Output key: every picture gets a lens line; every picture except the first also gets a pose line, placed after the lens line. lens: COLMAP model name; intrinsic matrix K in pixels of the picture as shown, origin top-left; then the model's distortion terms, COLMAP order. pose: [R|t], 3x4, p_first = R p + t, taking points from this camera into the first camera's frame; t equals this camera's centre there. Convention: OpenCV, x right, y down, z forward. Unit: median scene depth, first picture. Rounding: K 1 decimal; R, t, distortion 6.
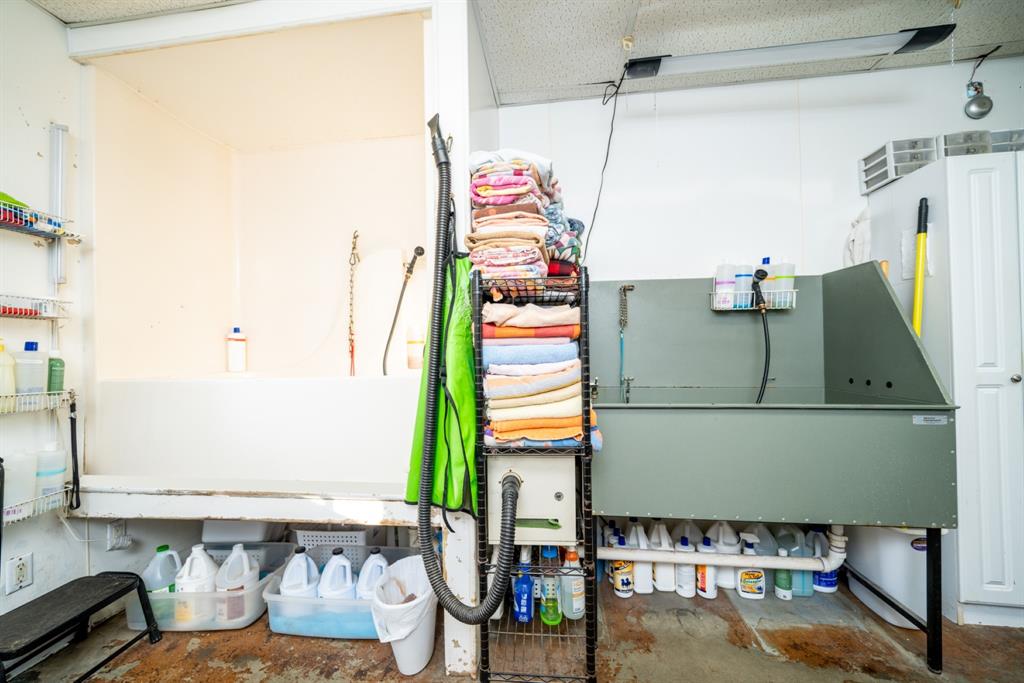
lens RADIAL K [[377.4, 0, 512.0], [0, 377.4, 341.5], [0, 0, 1]] dist [0.000496, 0.000071]
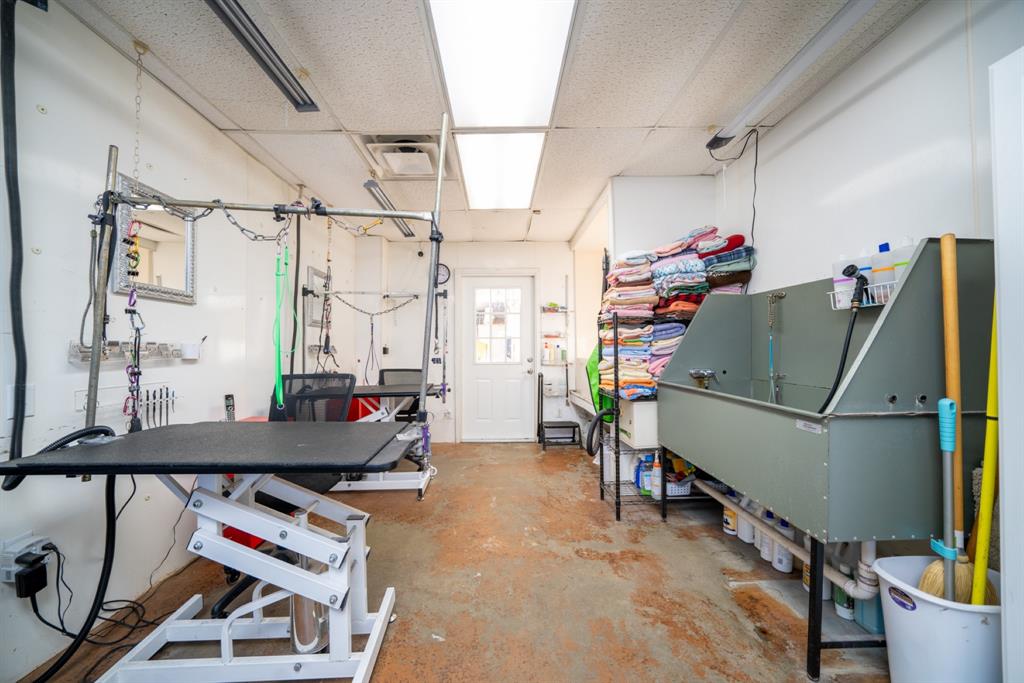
lens RADIAL K [[354.3, 0, 503.5], [0, 354.3, 347.0], [0, 0, 1]] dist [-0.018452, 0.000168]
pose [[0.138384, 0.009943, -0.990329, 1.722012], [0.015360, 0.999808, 0.012185, -0.021654], [0.990260, -0.016898, 0.138204, 0.077711]]
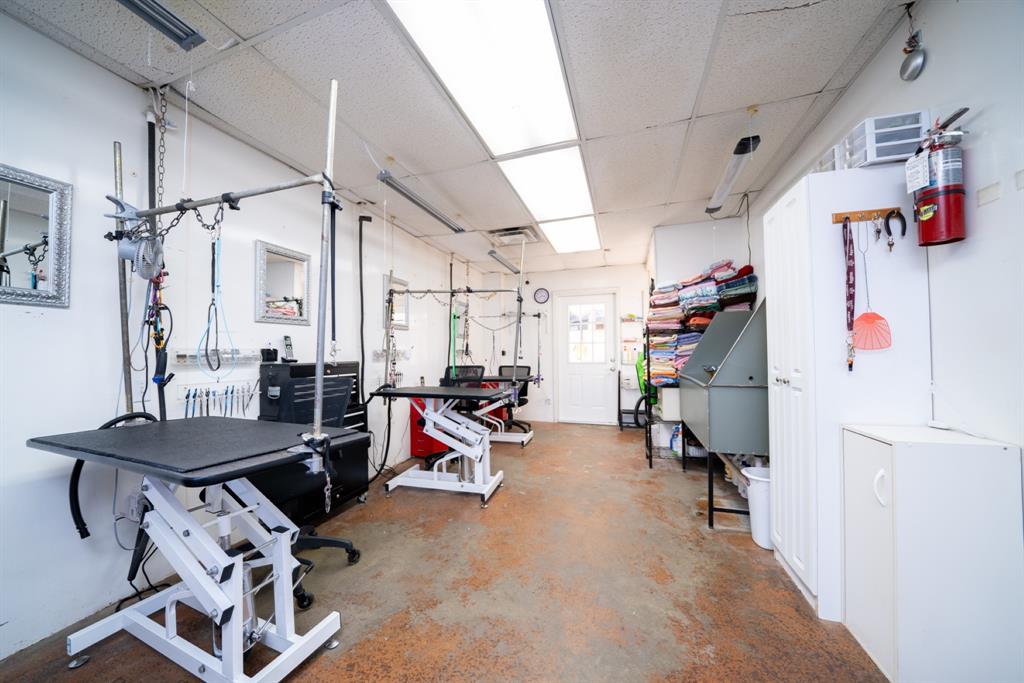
lens RADIAL K [[359.3, 0, 500.2], [0, 359.3, 346.6], [0, 0, 1]] dist [-0.018538, 0.000071]
pose [[-0.207051, 0.003371, -0.978324, 2.783654], [0.024956, 0.999687, -0.001837, -0.038906], [0.978012, -0.024796, -0.207070, 0.343371]]
